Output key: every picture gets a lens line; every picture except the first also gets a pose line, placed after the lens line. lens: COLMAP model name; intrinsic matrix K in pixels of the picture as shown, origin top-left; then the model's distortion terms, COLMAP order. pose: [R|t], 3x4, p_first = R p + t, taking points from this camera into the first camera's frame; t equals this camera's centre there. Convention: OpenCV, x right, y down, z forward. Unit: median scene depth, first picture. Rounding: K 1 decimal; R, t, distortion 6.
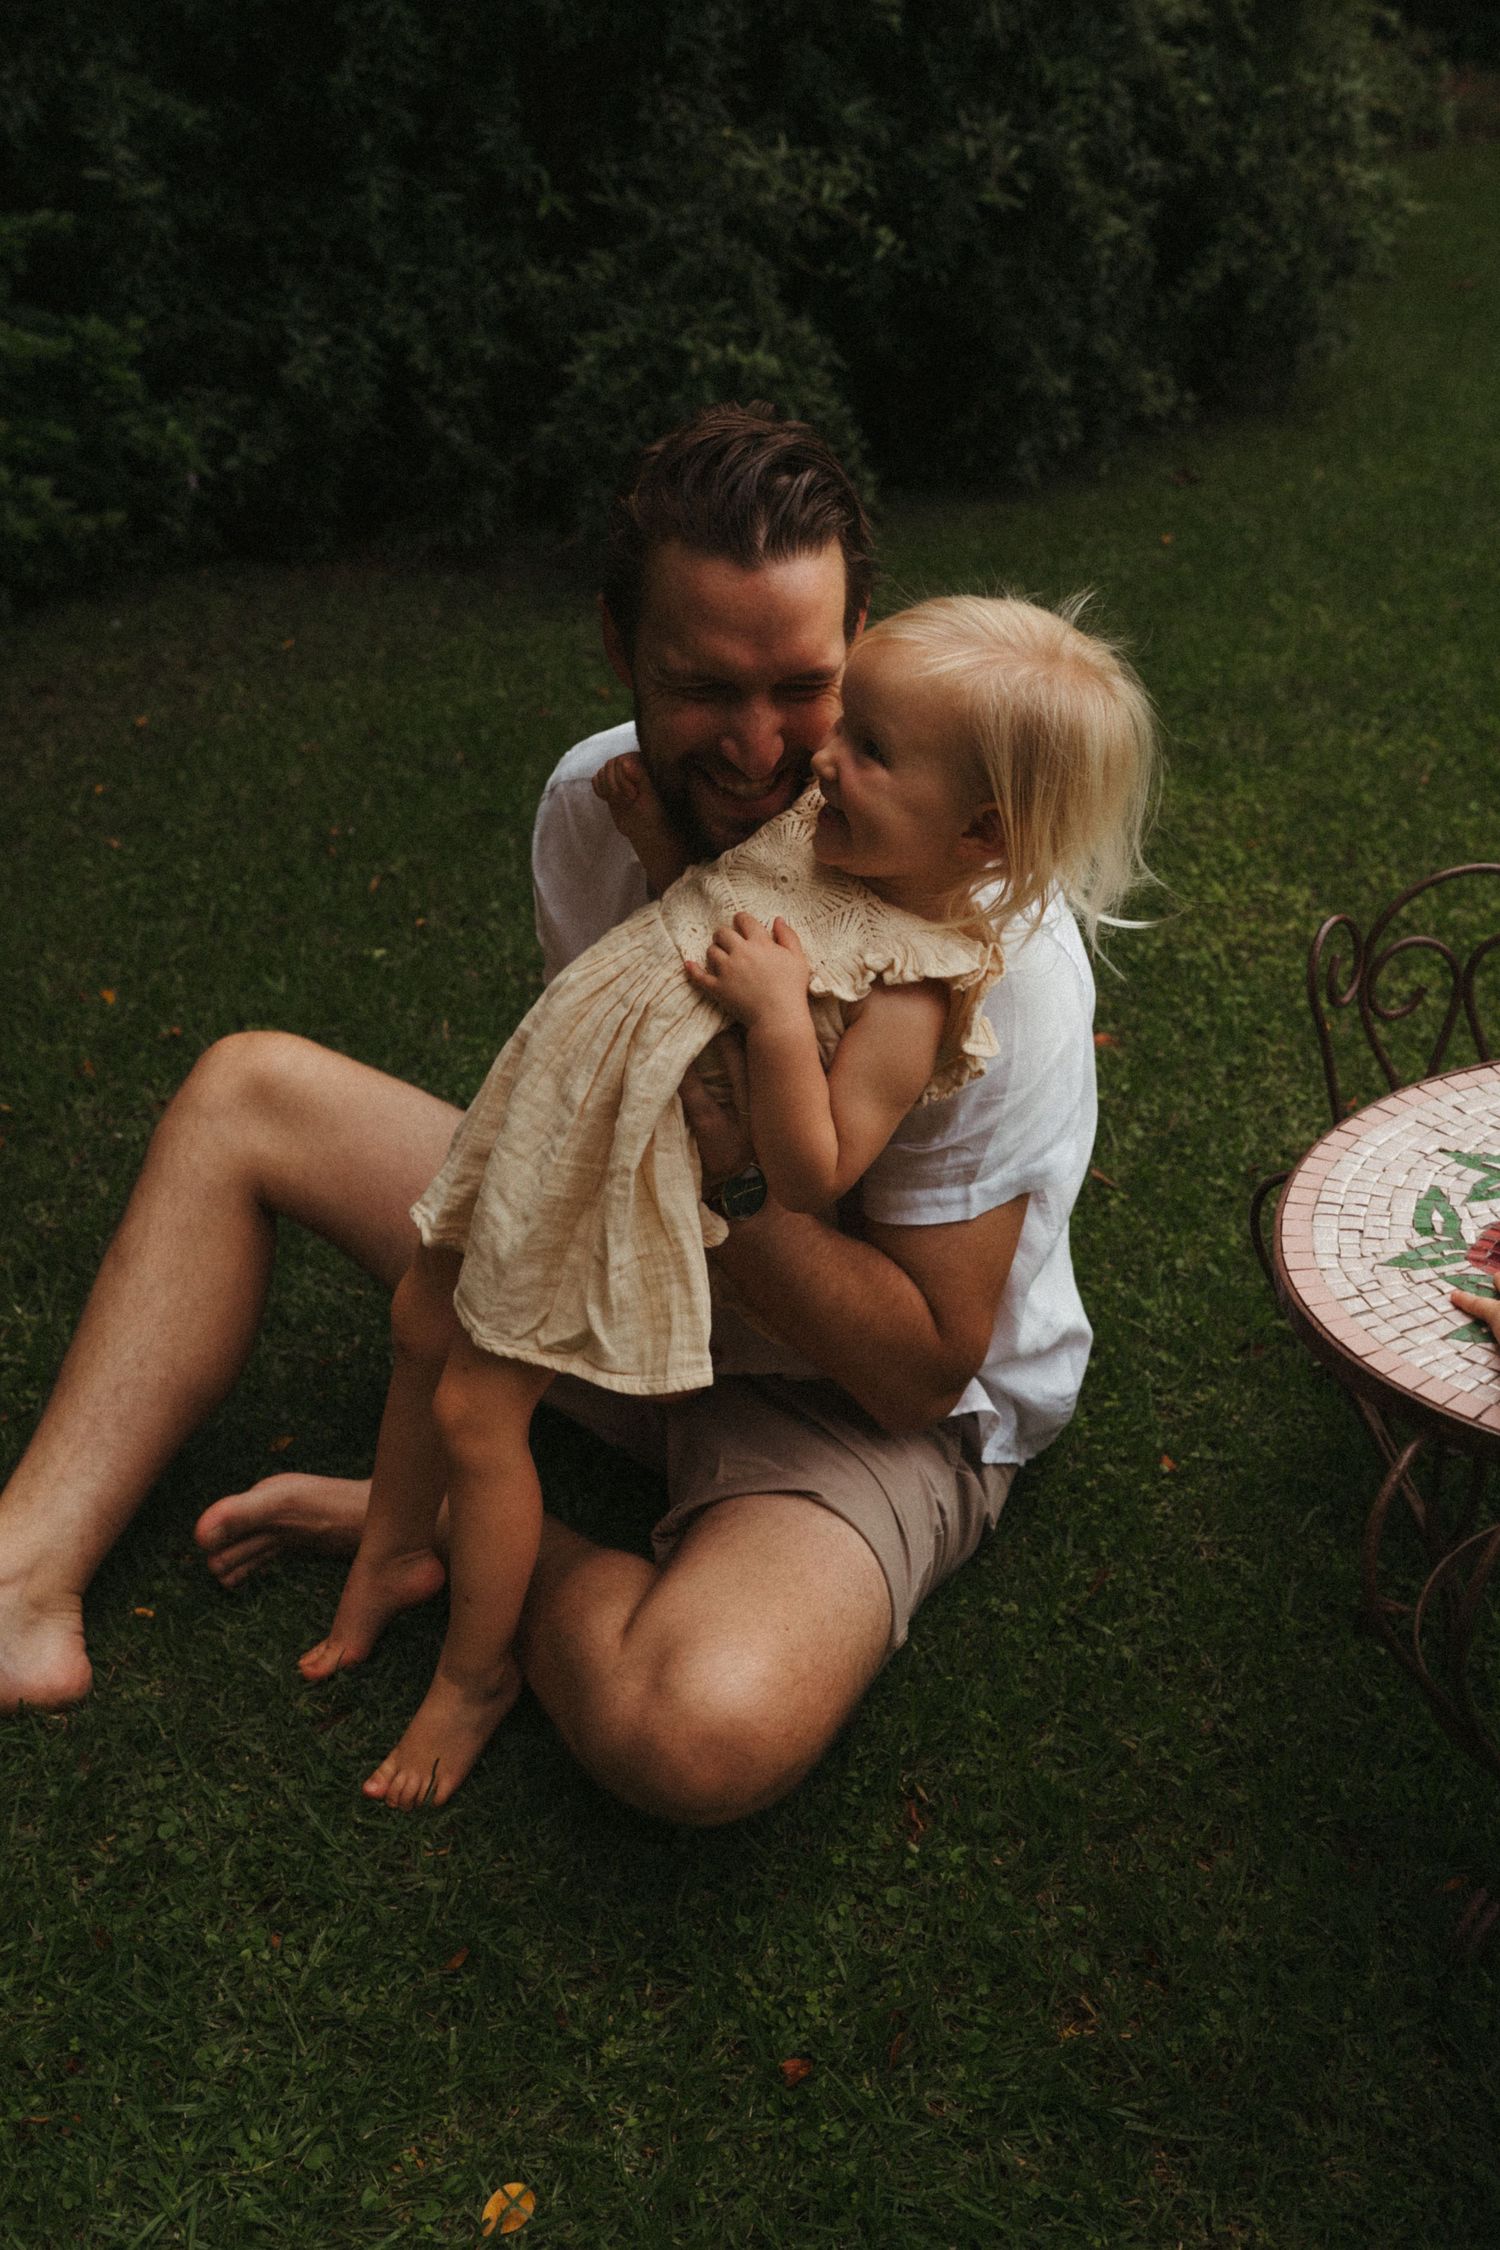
lens RADIAL K [[2306.6, 0, 713.4], [0, 2306.6, 1115.5], [0, 0, 1]] dist [0.010067, 0.000000]
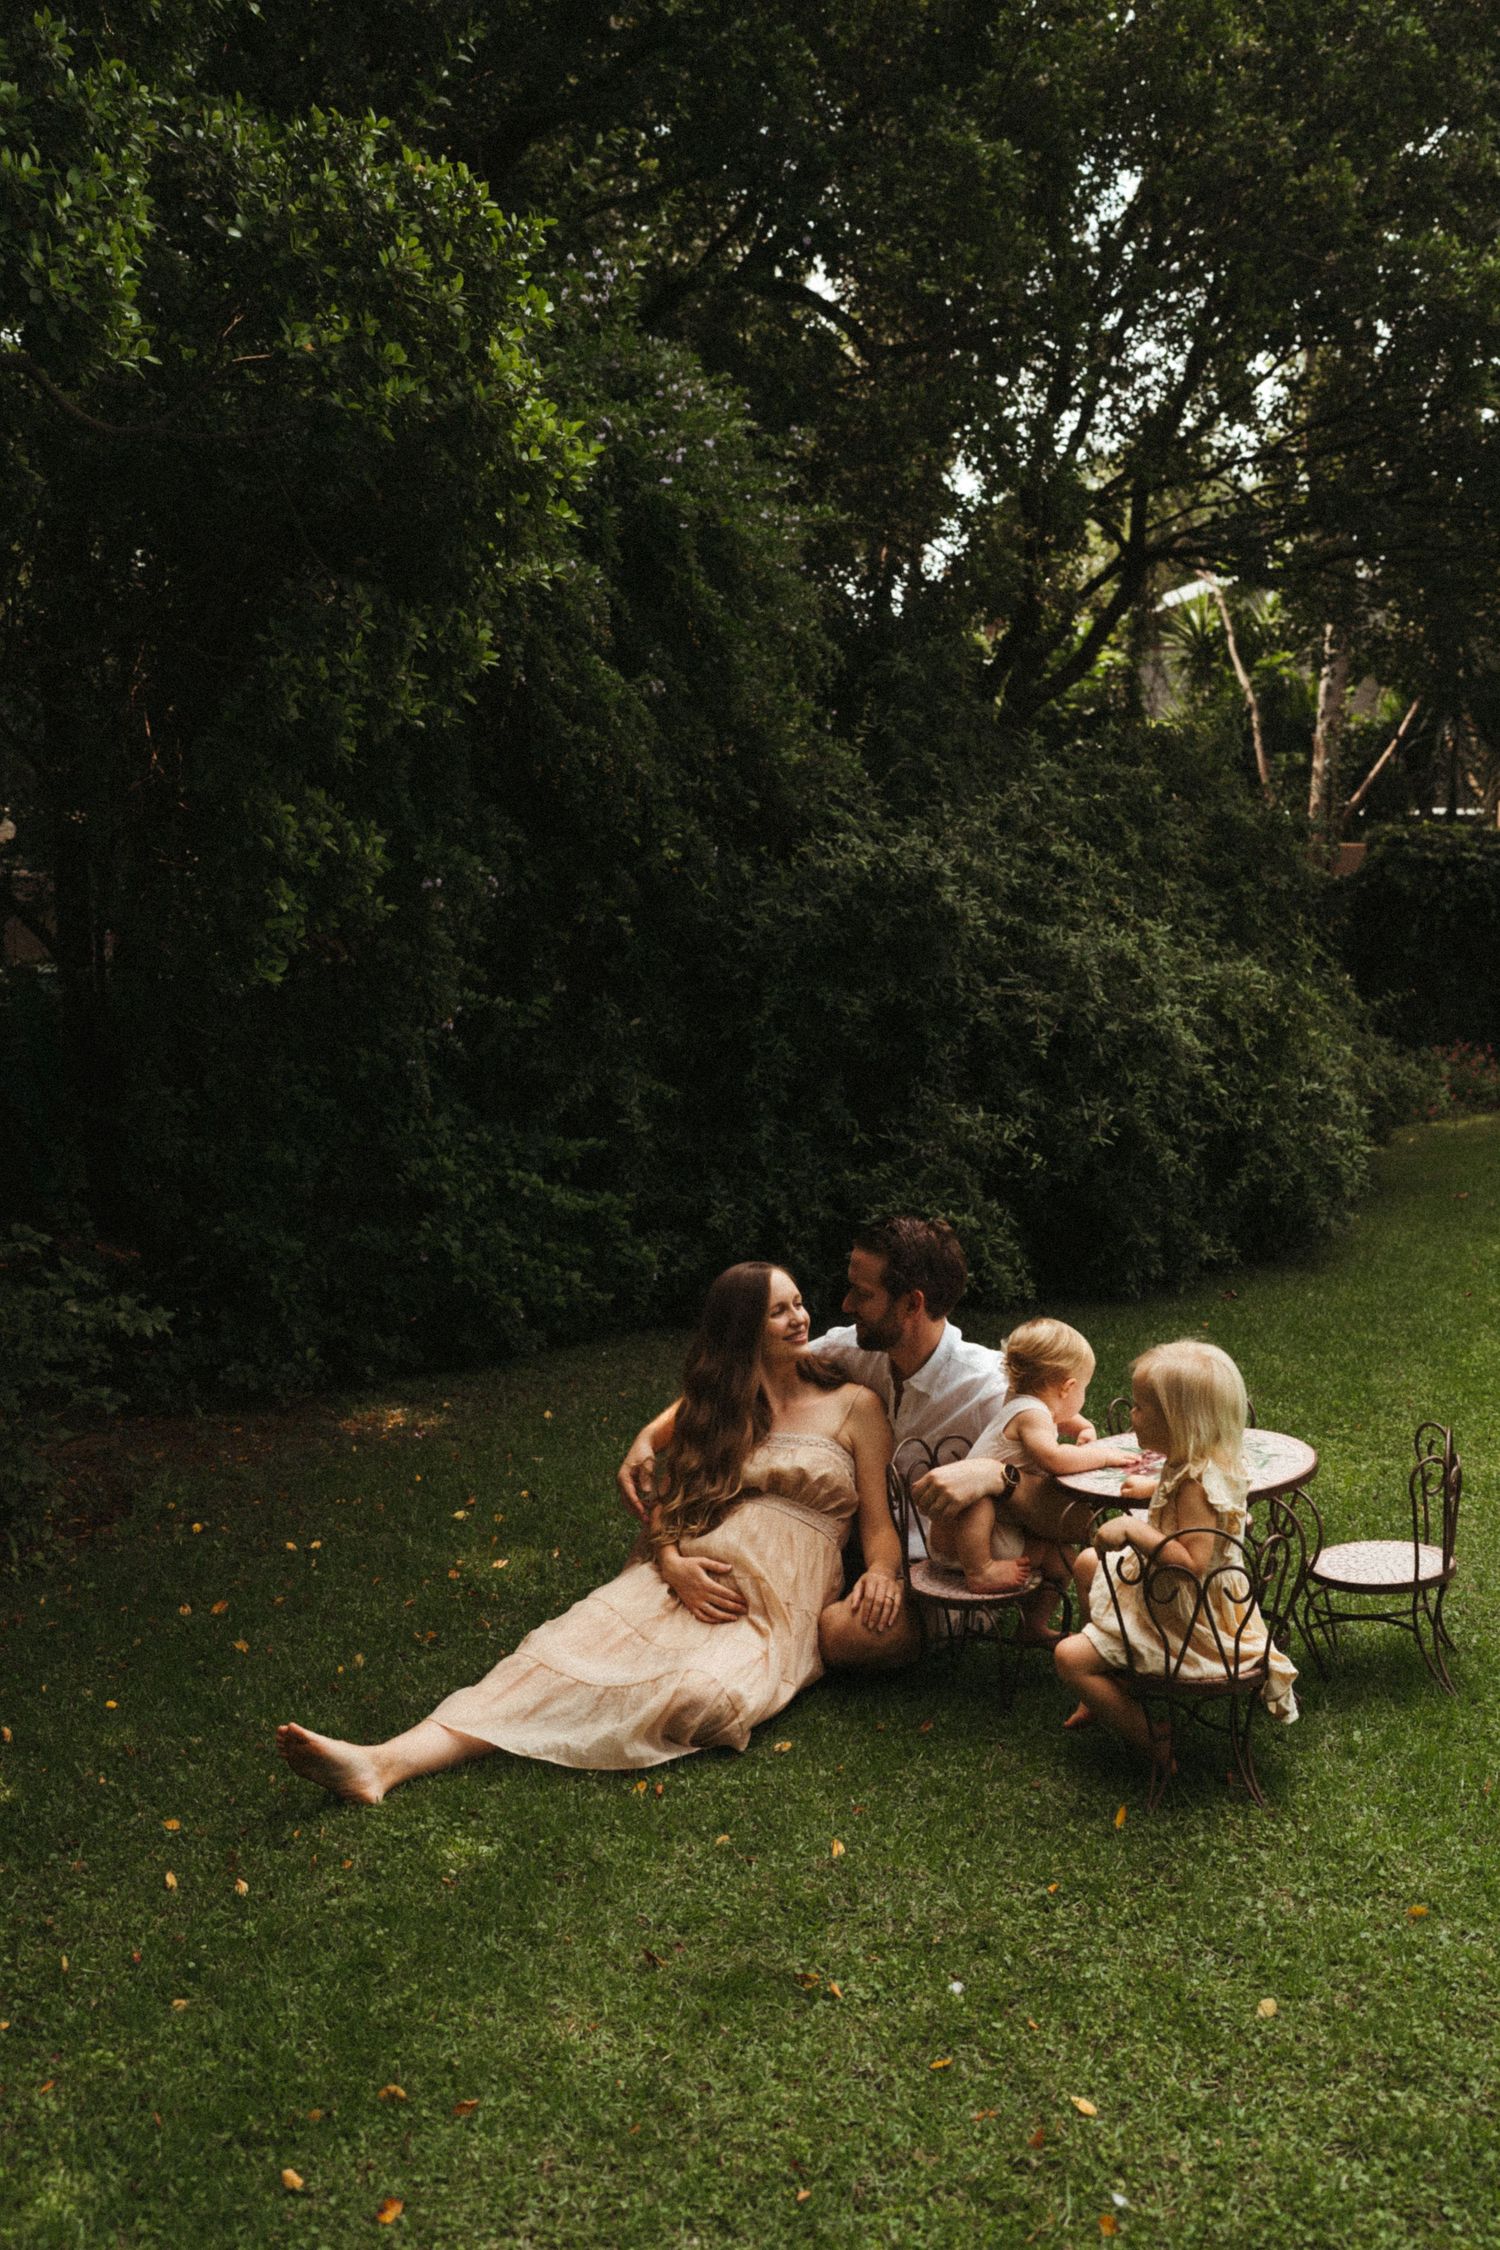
lens RADIAL K [[2185.7, 0, 741.1], [0, 2185.7, 1121.4], [0, 0, 1]] dist [0.022848, 0.000000]
pose [[0.990725, 0.017245, -0.134780, 0.088347], [-0.066098, 0.927810, -0.367151, 0.295142], [0.118719, 0.372654, 0.920345, -0.766090]]
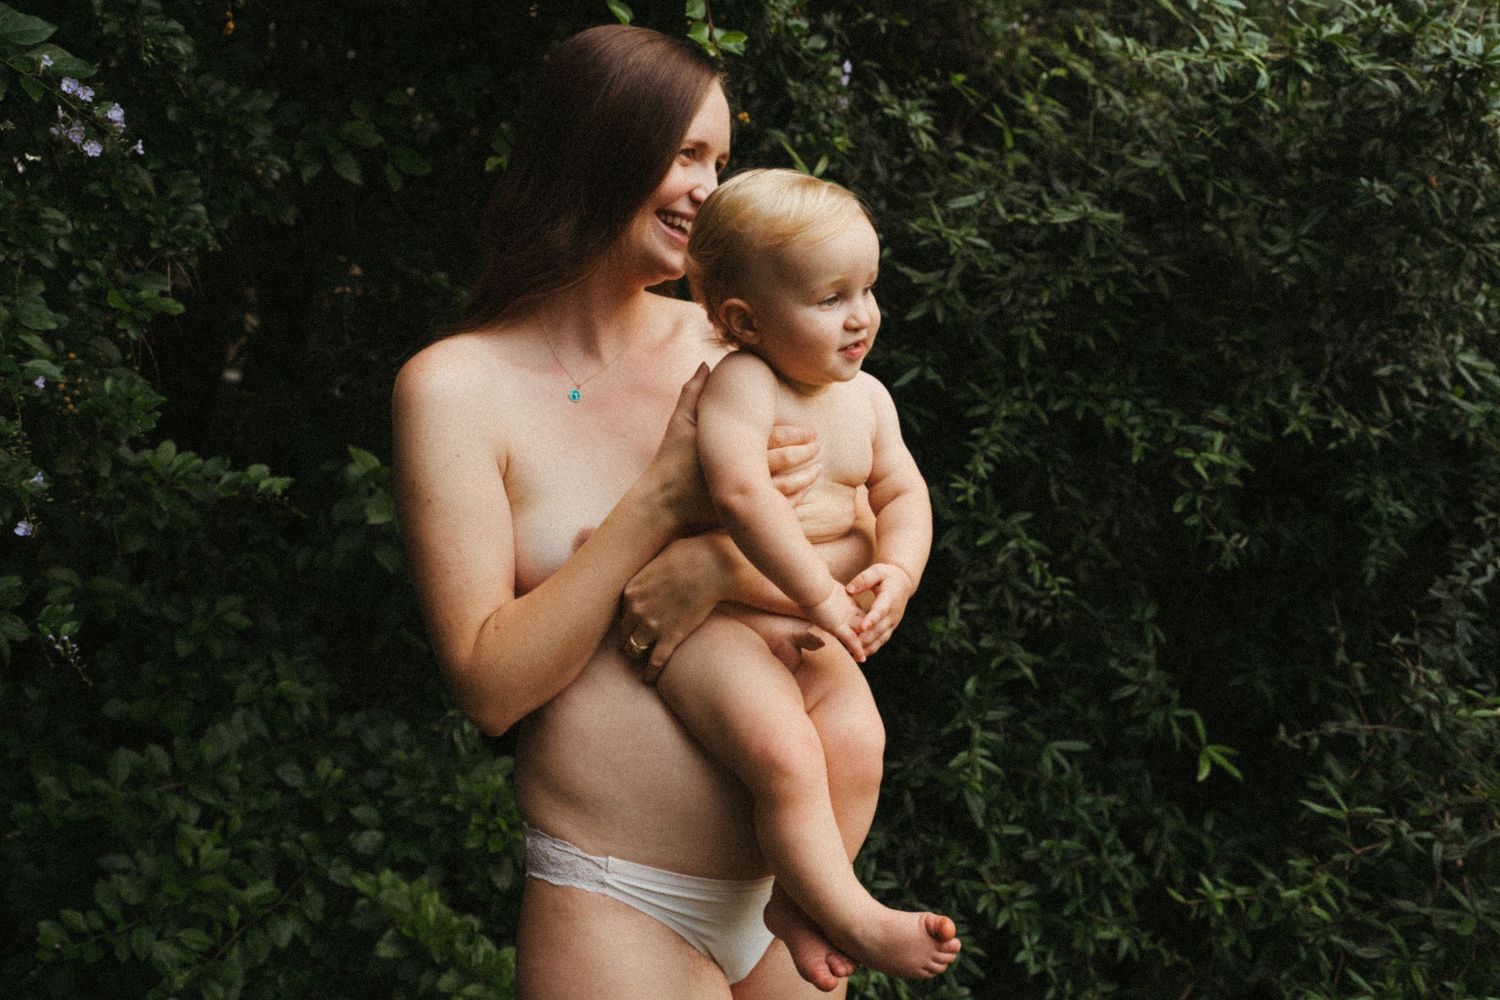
lens RADIAL K [[1457.2, 0, 744.0], [0, 1457.2, 491.2], [0, 0, 1]] dist [0.022848, 0.000000]
pose [[0.975001, -0.002068, -0.222190, -0.142187], [-0.074660, 0.938772, -0.336354, -0.385776], [0.209281, 0.344534, 0.915149, 0.629454]]
